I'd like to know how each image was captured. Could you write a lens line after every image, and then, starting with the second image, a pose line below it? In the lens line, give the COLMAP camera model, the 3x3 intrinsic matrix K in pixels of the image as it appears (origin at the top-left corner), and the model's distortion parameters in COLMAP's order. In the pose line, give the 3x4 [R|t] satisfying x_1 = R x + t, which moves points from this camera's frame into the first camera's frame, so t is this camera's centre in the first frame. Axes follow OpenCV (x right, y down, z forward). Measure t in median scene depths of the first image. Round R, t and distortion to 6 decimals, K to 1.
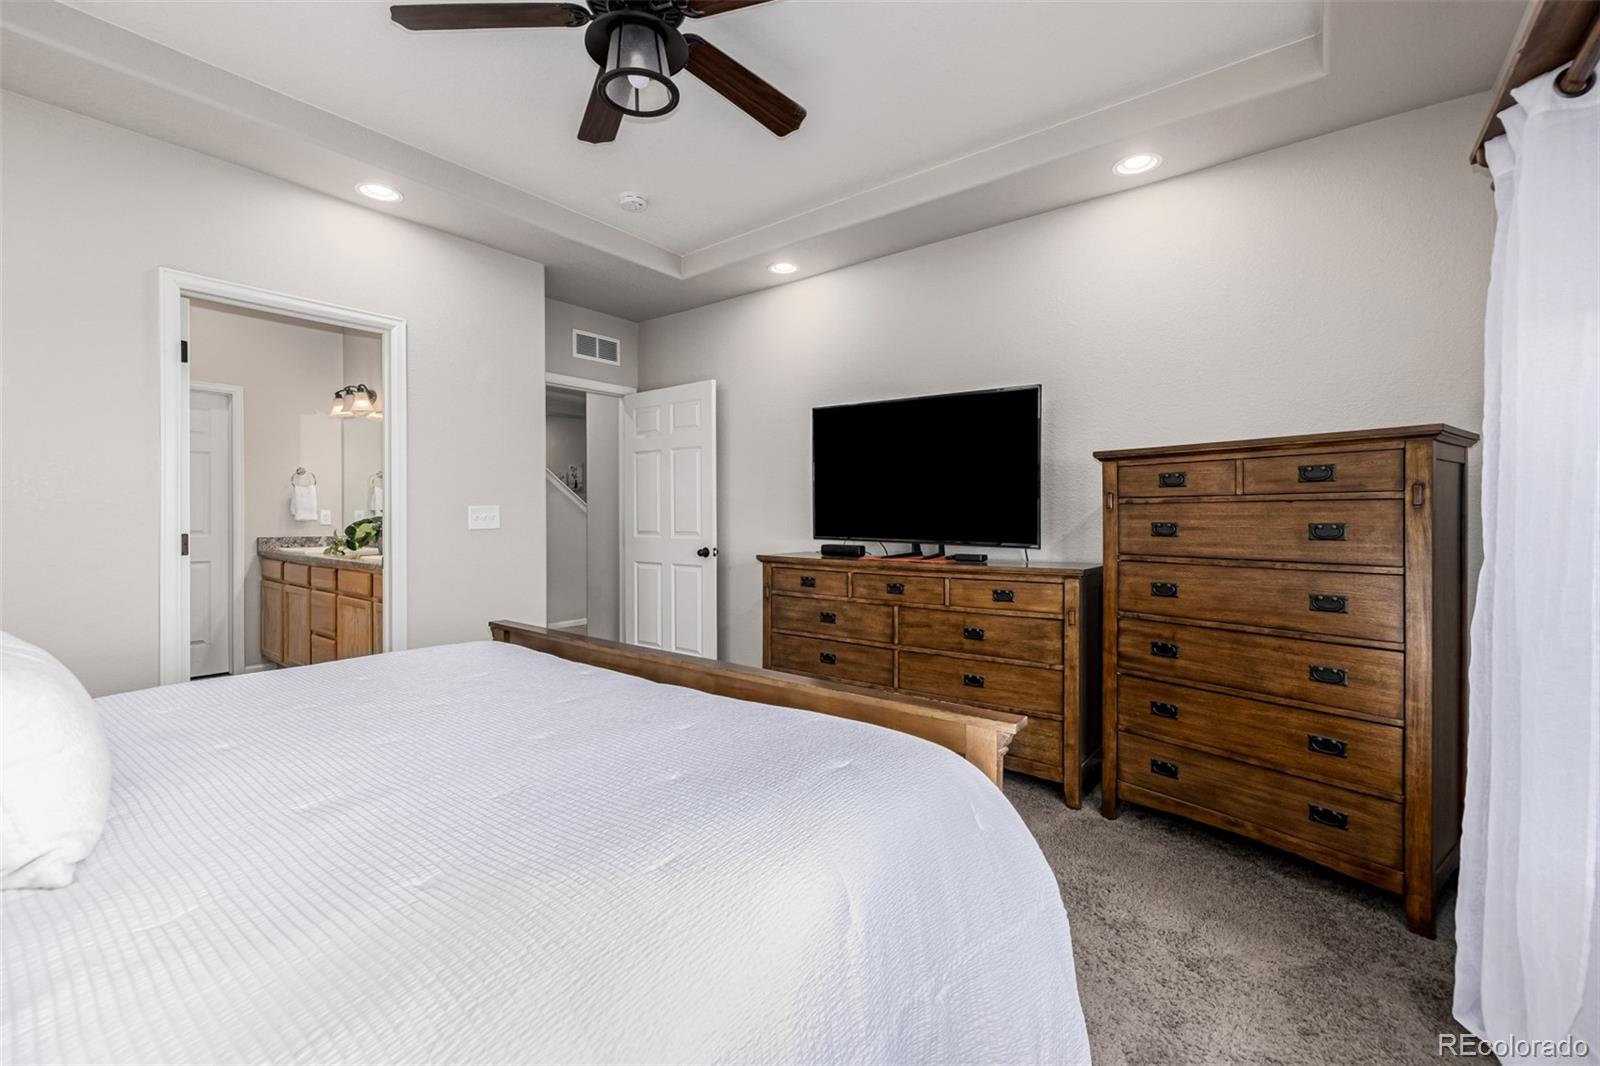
lens RADIAL K [[676.6, 0, 800.4], [0, 676.6, 523.3], [0, 0, 1]] dist [0.000068, 0.000374]
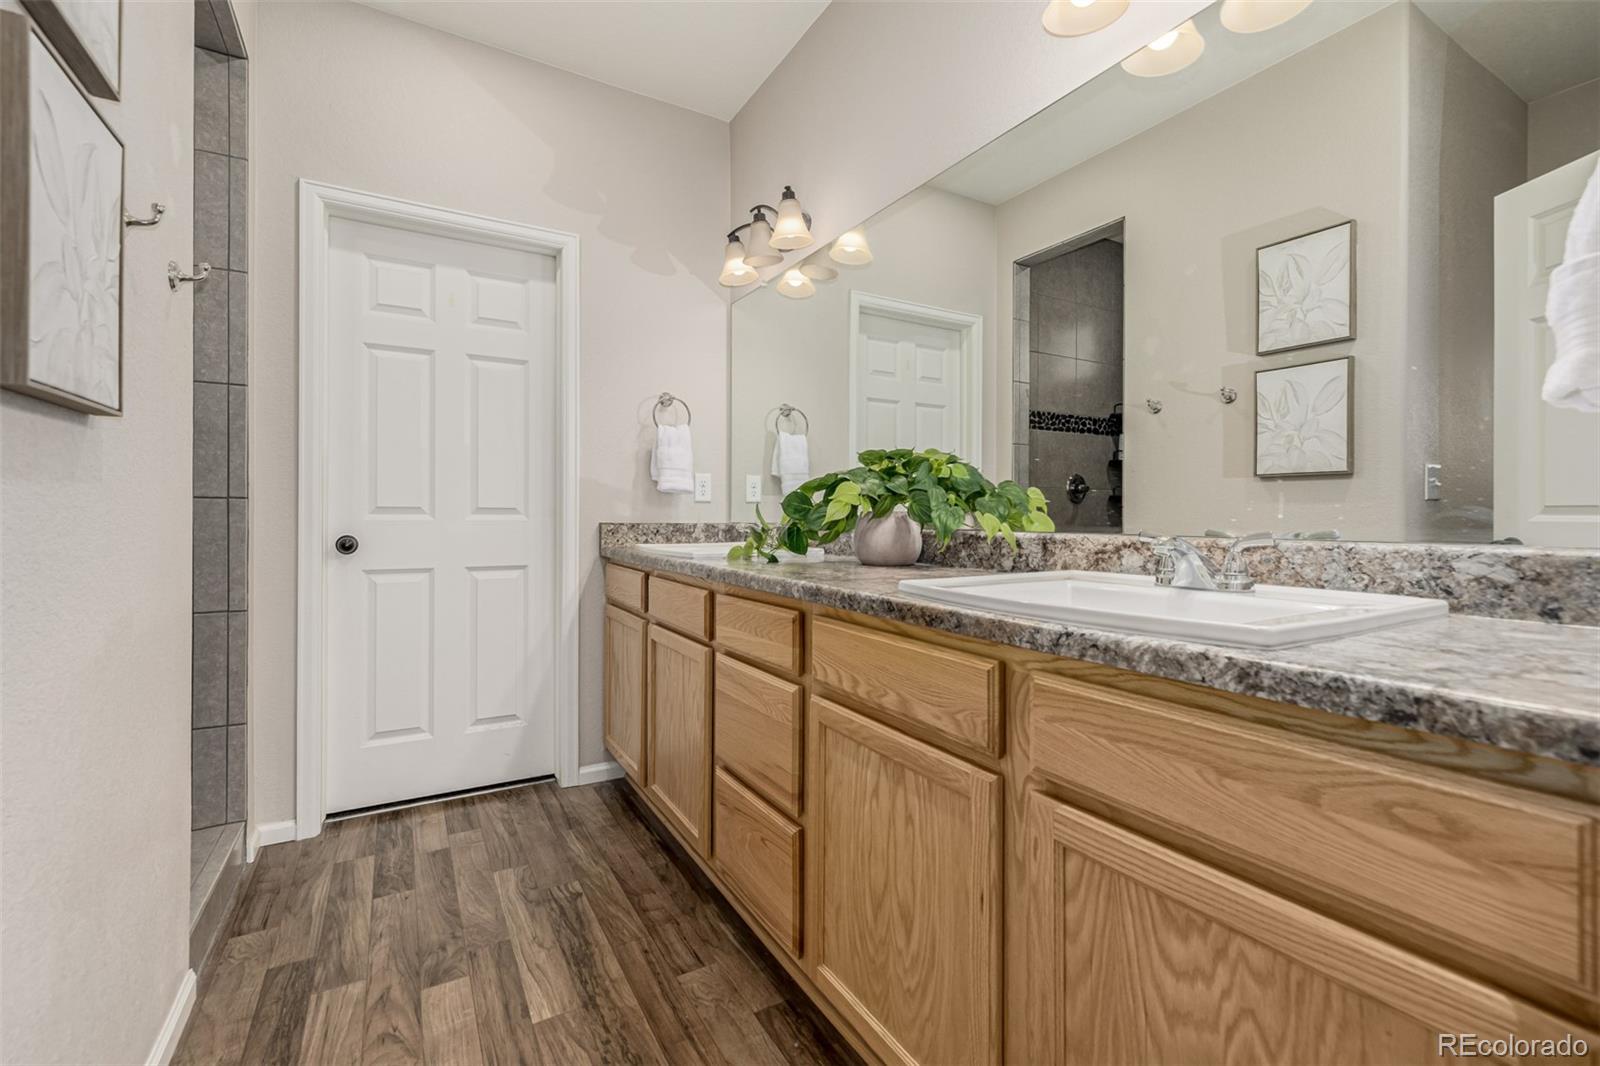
lens RADIAL K [[676.6, 0, 794.1], [0, 676.6, 522.9], [0, 0, 1]] dist [0.000068, 0.000374]
pose [[0.928269, 0.006136, -0.371859, -0.486775], [-0.006360, 0.999980, 0.000625, 0.020492], [0.371855, 0.001785, 0.928289, 0.593530]]
